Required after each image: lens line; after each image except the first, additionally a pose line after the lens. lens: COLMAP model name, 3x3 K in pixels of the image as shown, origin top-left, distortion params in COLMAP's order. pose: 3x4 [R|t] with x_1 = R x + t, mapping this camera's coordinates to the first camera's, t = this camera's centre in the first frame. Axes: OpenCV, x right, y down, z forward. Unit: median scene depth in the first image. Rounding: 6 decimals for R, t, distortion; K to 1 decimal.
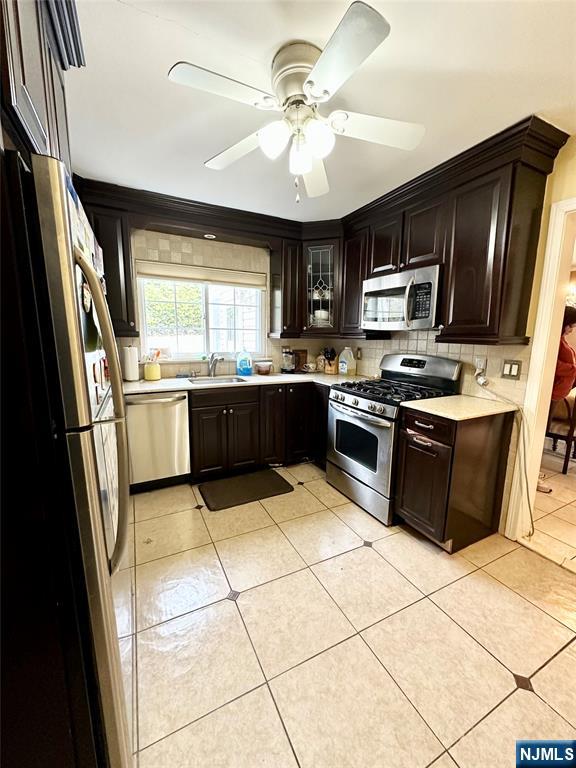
lens RADIAL K [[306.5, 0, 289.0], [0, 306.5, 383.2], [0, 0, 1]] dist [-0.004036, 0.001404]
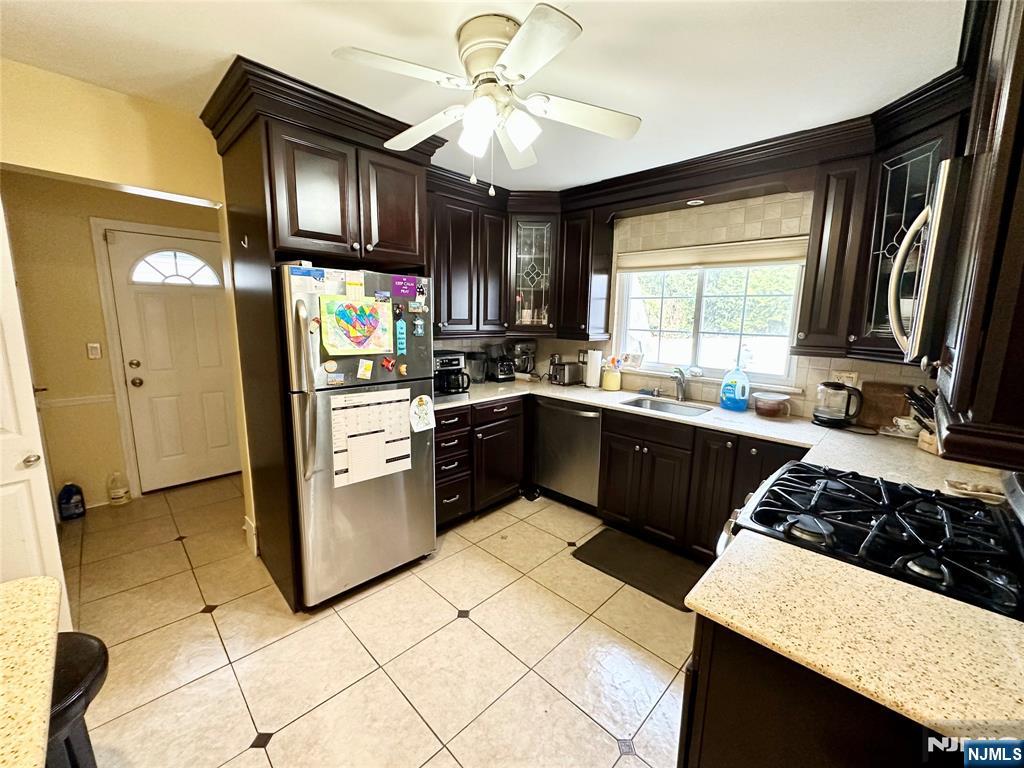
lens RADIAL K [[408.7, 0, 511.3], [0, 408.7, 381.1], [0, 0, 1]] dist [-0.004036, 0.001404]
pose [[0.303142, 0.133329, -0.943572, 0.578058], [-0.185973, 0.979402, 0.078645, -0.075809], [0.934622, 0.151638, 0.321693, 0.381976]]
